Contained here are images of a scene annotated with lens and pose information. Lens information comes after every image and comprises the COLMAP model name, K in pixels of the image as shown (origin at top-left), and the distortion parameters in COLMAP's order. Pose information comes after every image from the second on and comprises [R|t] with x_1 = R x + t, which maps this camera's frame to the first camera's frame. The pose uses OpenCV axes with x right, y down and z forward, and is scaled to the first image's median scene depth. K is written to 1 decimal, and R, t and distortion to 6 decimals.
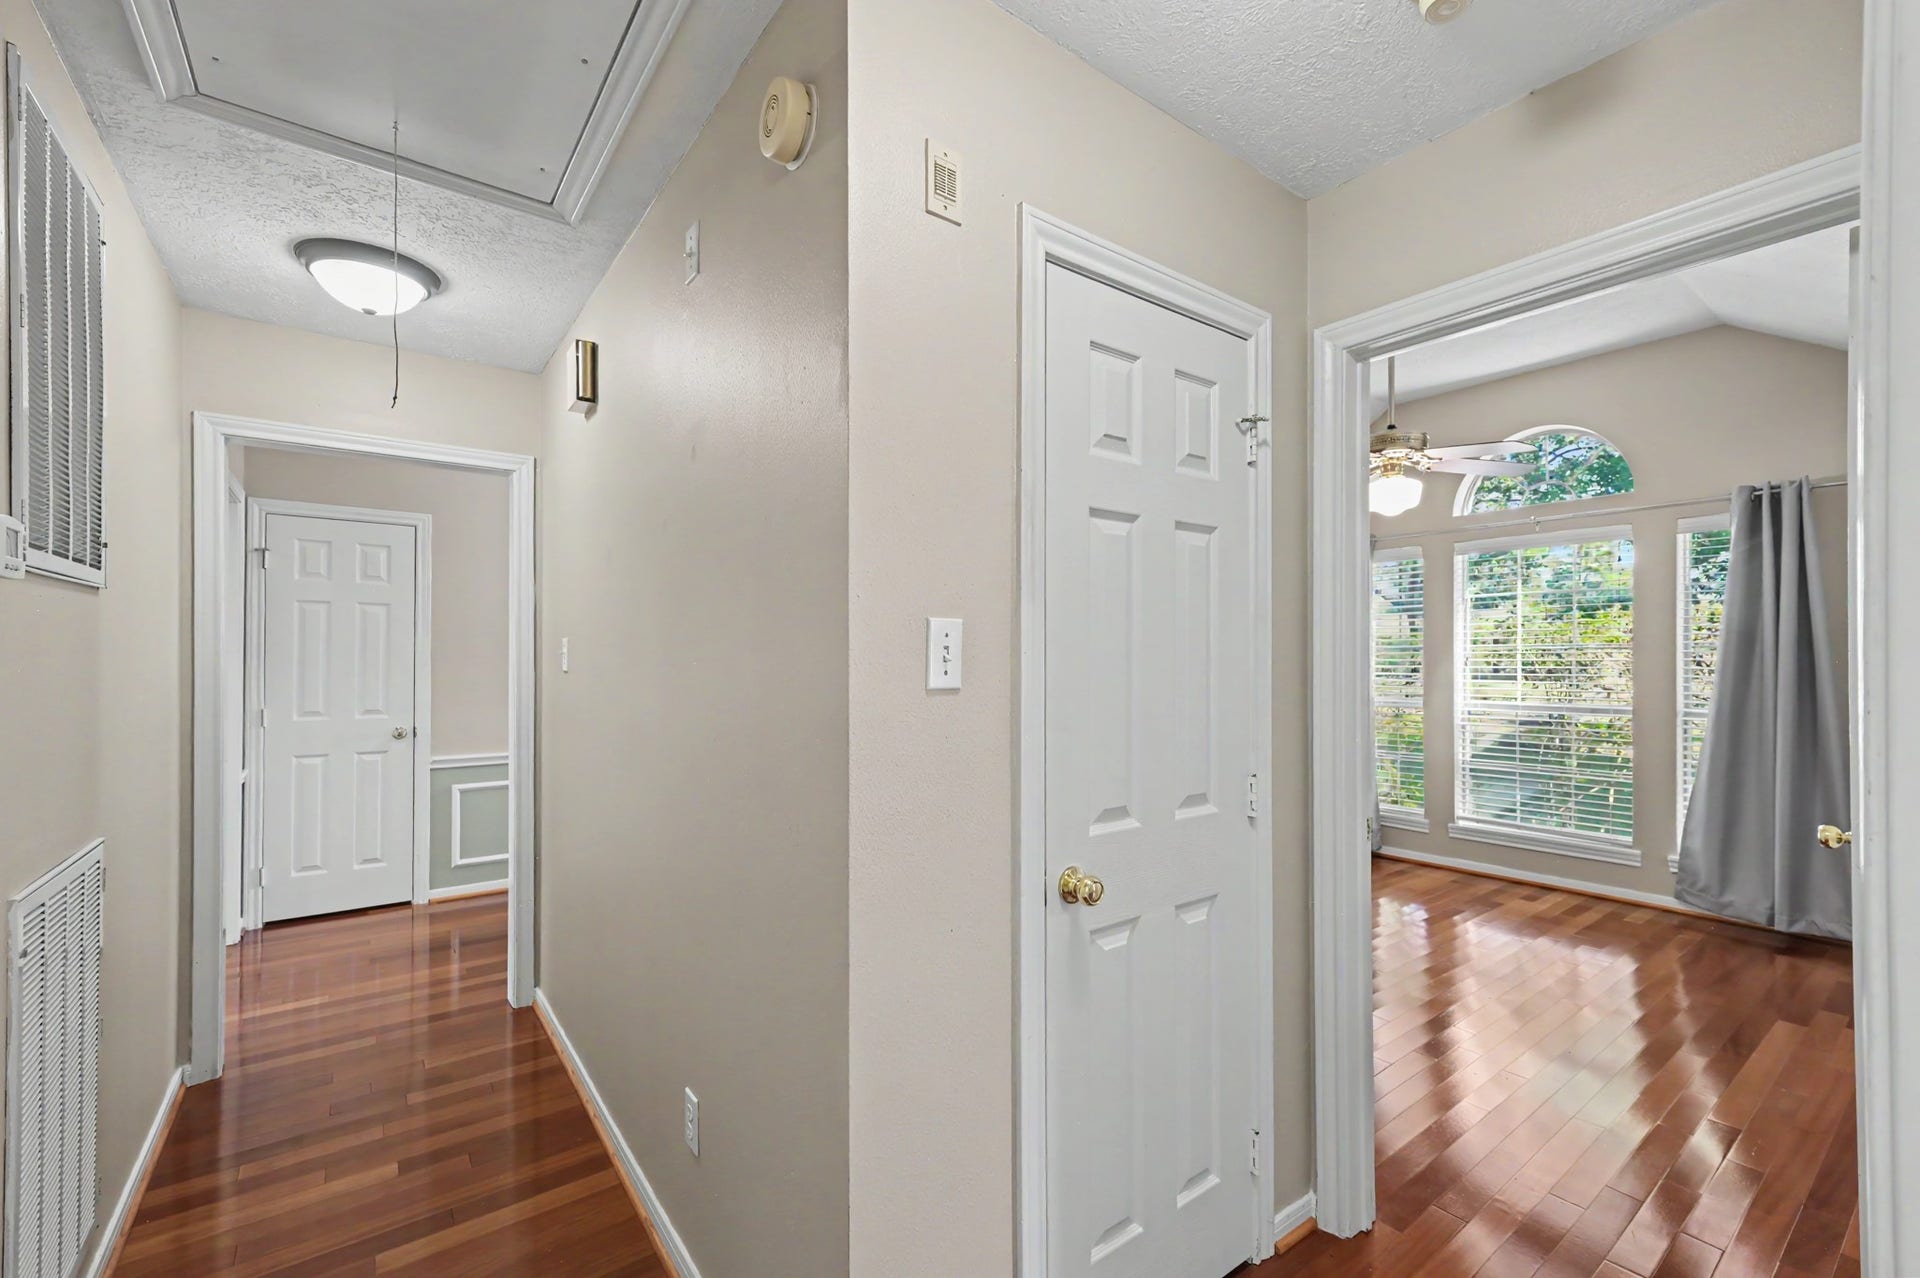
lens RADIAL K [[792.8, 0, 960.4], [0, 792.8, 666.8], [0, 0, 1]] dist [0.000034, 0.000047]
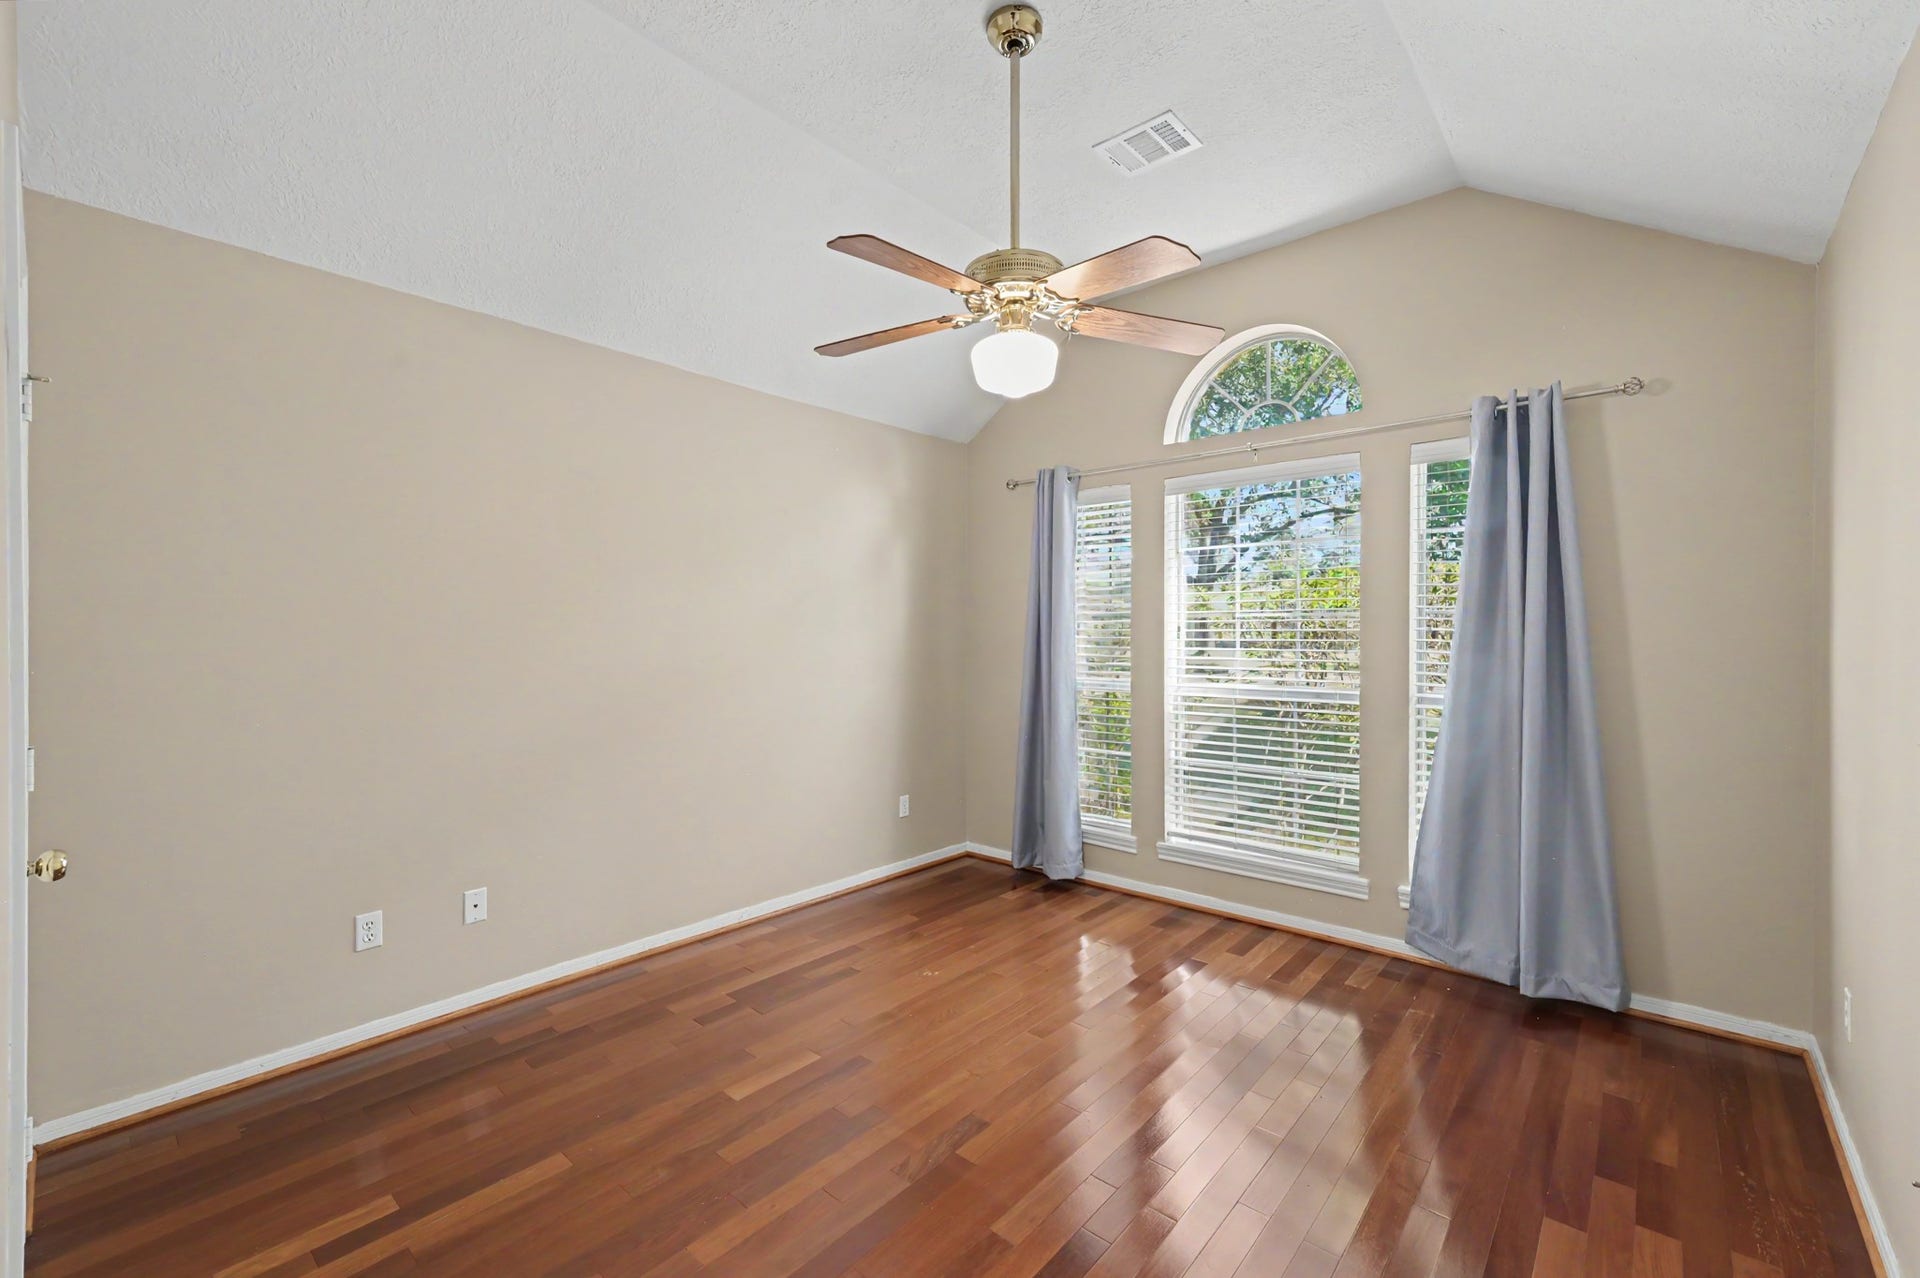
lens RADIAL K [[792.8, 0, 966.1], [0, 792.8, 645.7], [0, 0, 1]] dist [0.000034, 0.000047]
pose [[0.975067, -0.007715, 0.221774, 0.313279], [0.004913, 0.999901, 0.013187, -0.006037], [-0.221854, -0.011769, 0.975009, 0.344865]]
